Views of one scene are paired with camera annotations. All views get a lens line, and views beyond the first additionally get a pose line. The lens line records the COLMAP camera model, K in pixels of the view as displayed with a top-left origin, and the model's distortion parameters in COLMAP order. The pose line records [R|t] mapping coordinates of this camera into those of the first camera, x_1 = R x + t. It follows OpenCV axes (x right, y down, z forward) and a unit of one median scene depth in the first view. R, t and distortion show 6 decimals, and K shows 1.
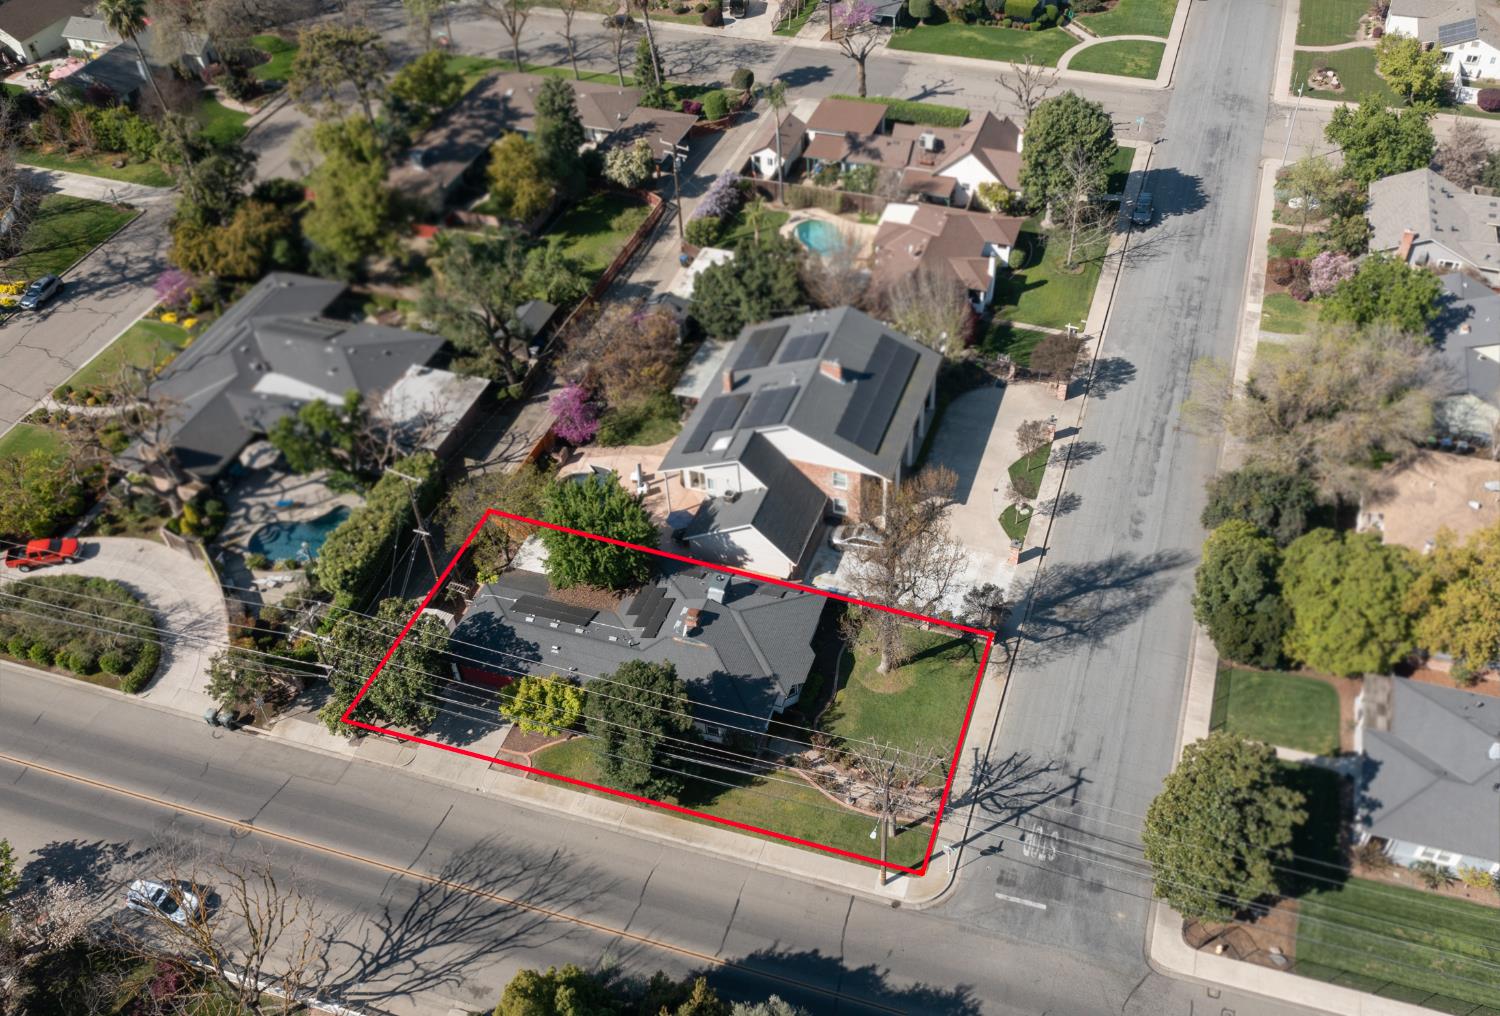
lens RADIAL K [[1315.2, 0, 819.7], [0, 1315.2, 514.1], [0, 0, 1]] dist [-0.011166, -0.001424]
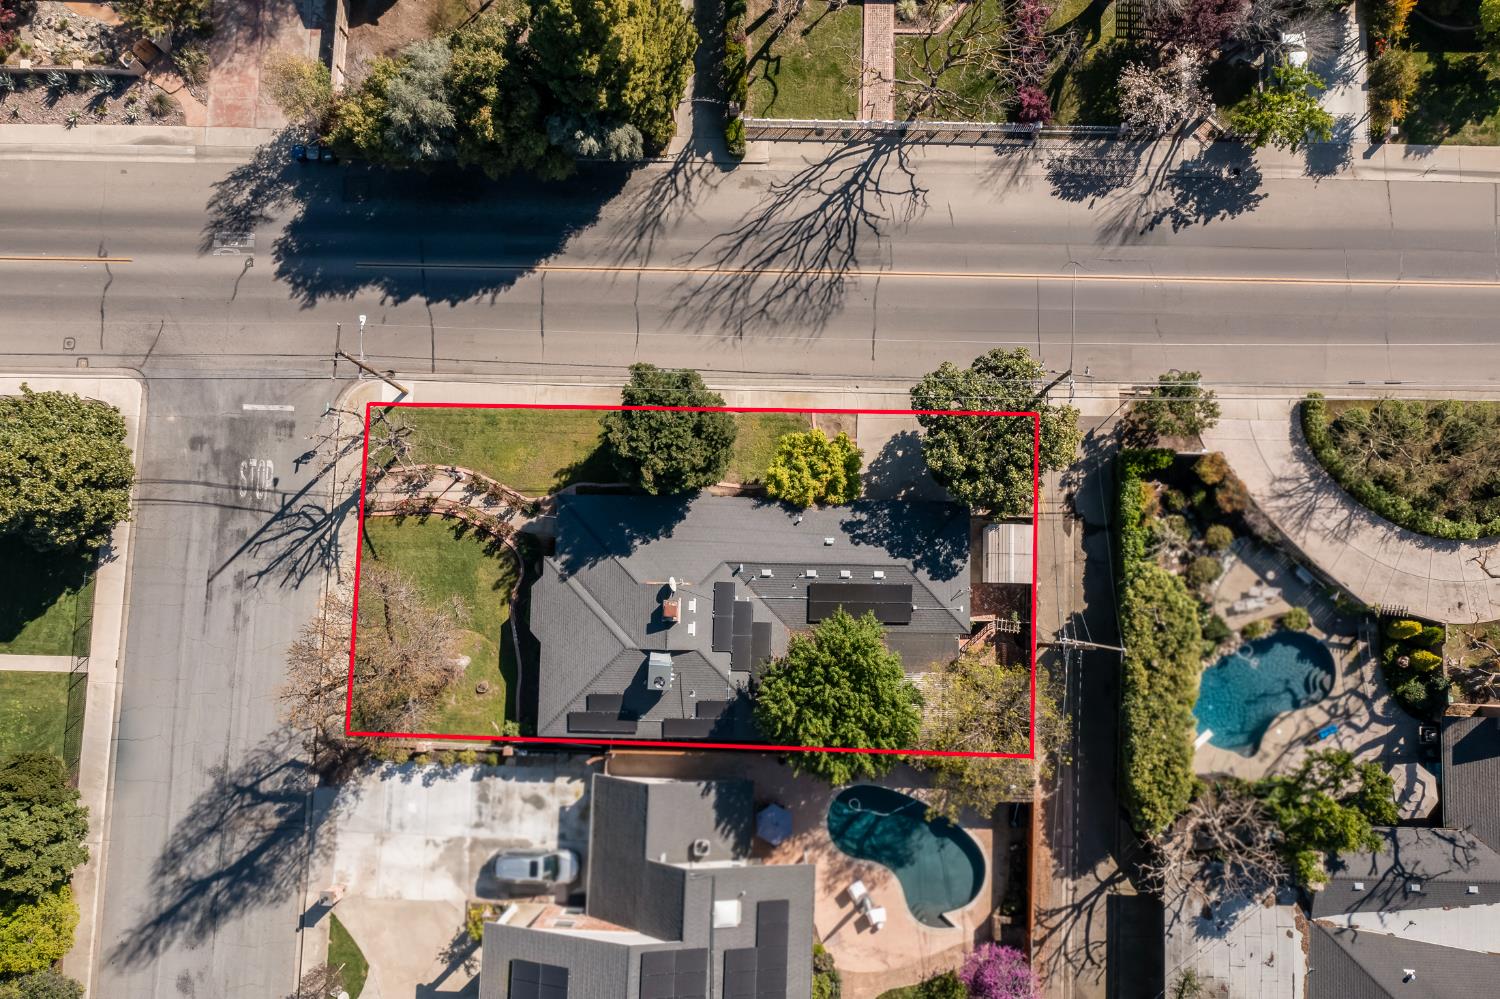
lens RADIAL K [[1182.0, 0, 755.3], [0, 1182.0, 493.2], [0, 0, 1]] dist [-0.008169, 0.003460]
pose [[-0.962406, 0.271514, -0.007343, -0.165024], [-0.171907, -0.587964, 0.790409, -0.475116], [0.210290, 0.761957, 0.612535, 0.531552]]
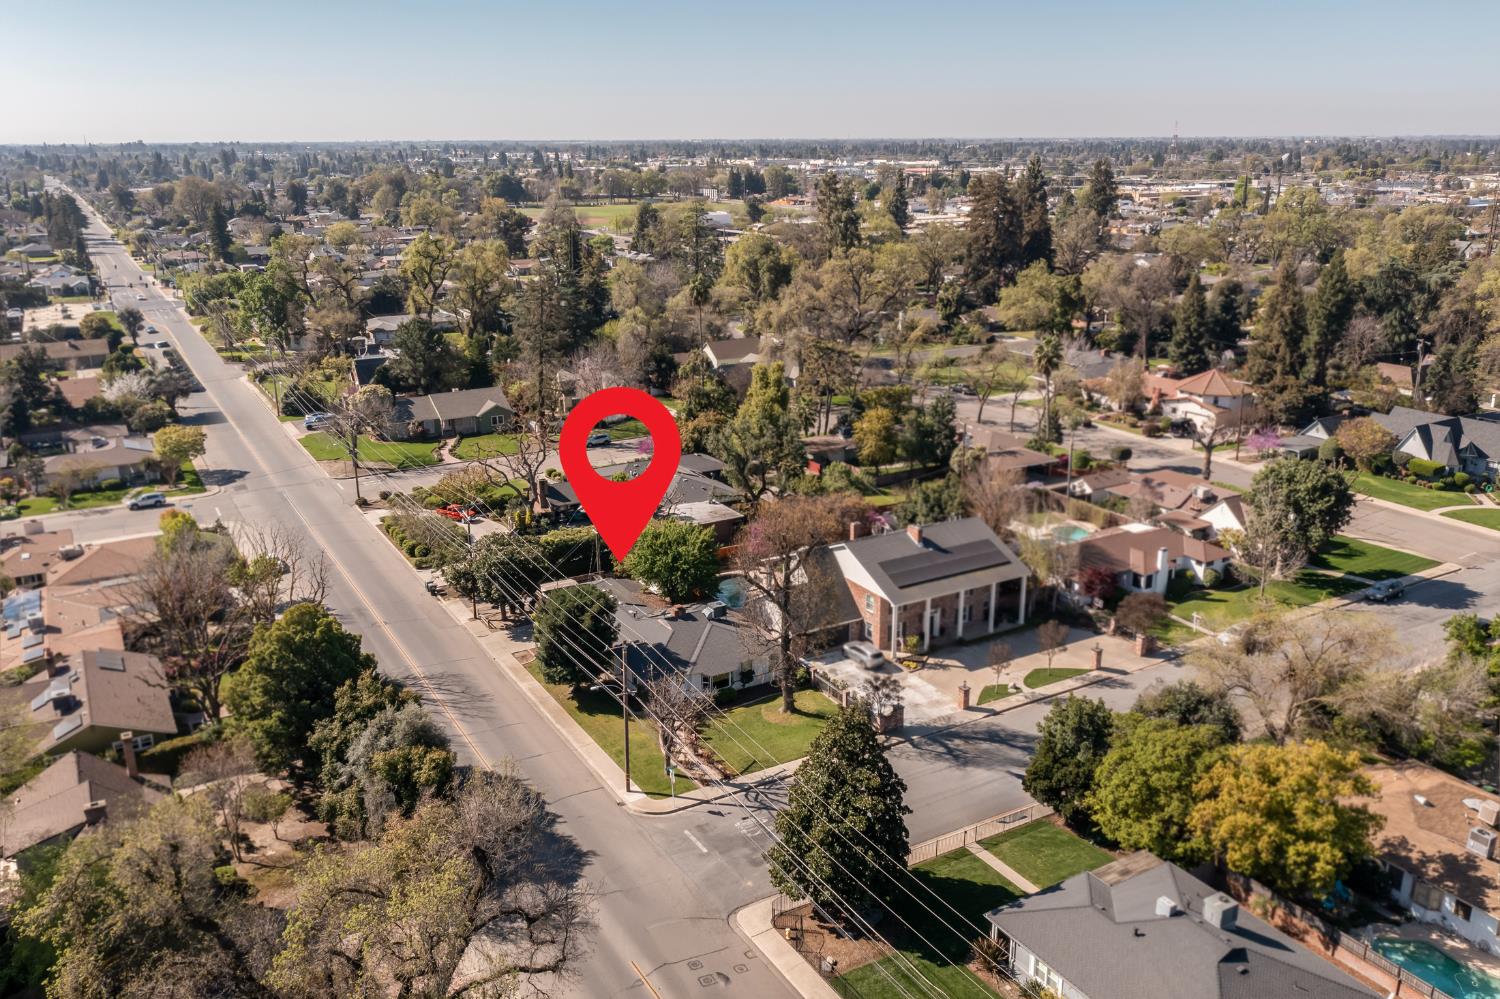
lens RADIAL K [[1182.0, 0, 755.3], [0, 1182.0, 493.2], [0, 0, 1]] dist [-0.008169, 0.003460]
pose [[0.738163, 0.205842, -0.642452, 0.712545], [-0.470306, 0.839764, -0.271309, 0.270641], [0.483661, 0.502419, 0.716691, 0.145906]]
